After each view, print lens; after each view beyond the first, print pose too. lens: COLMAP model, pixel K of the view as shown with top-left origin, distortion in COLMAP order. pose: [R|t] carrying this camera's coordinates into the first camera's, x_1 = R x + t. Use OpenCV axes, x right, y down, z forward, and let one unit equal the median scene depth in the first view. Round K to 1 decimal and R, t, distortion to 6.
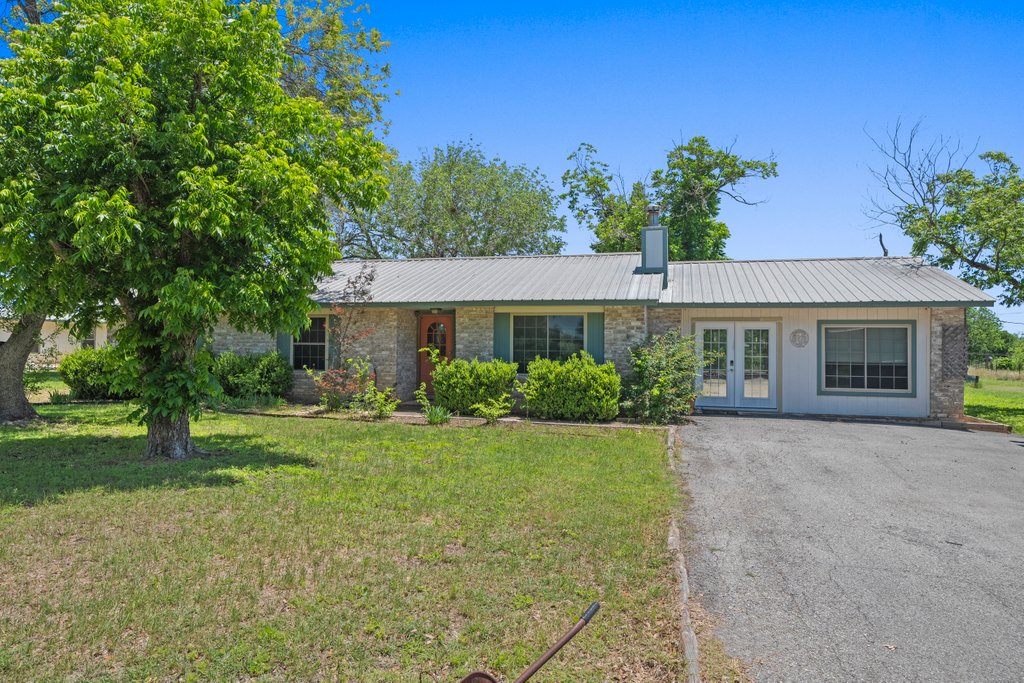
lens RADIAL K [[461.5, 0, 522.6], [0, 461.5, 341.4], [0, 0, 1]] dist [-0.005587, 0.000588]
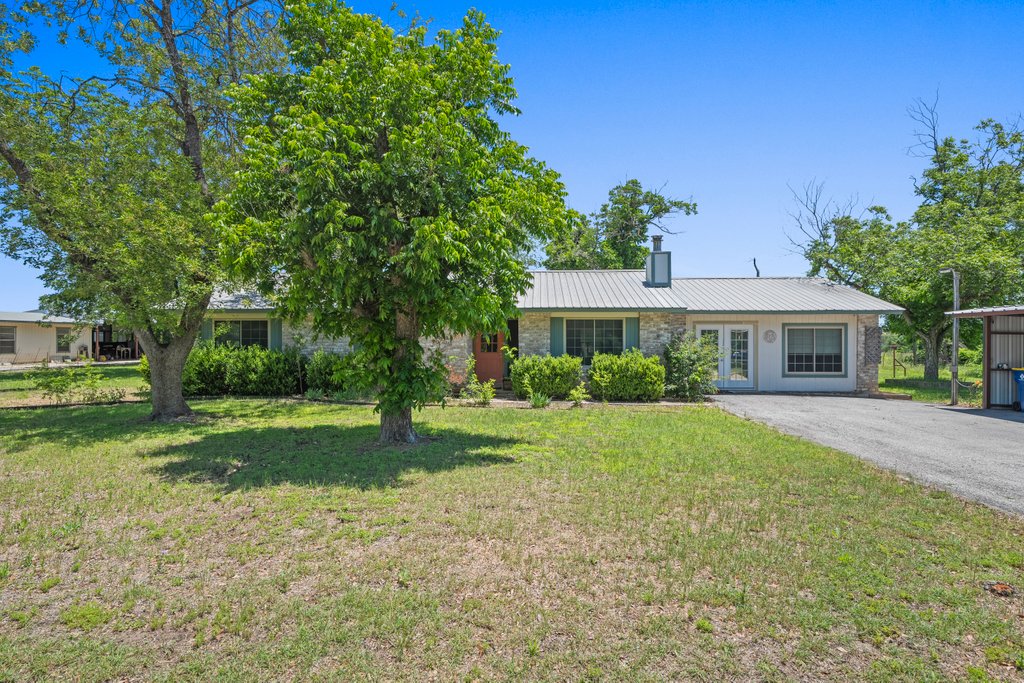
lens RADIAL K [[378.1, 0, 512.1], [0, 378.1, 344.9], [0, 0, 1]] dist [-0.002112, -0.000082]
pose [[0.987348, -0.009133, 0.158306, -0.349214], [0.006552, 0.999837, 0.016818, -0.005374], [-0.158434, -0.015568, 0.987247, 0.008748]]
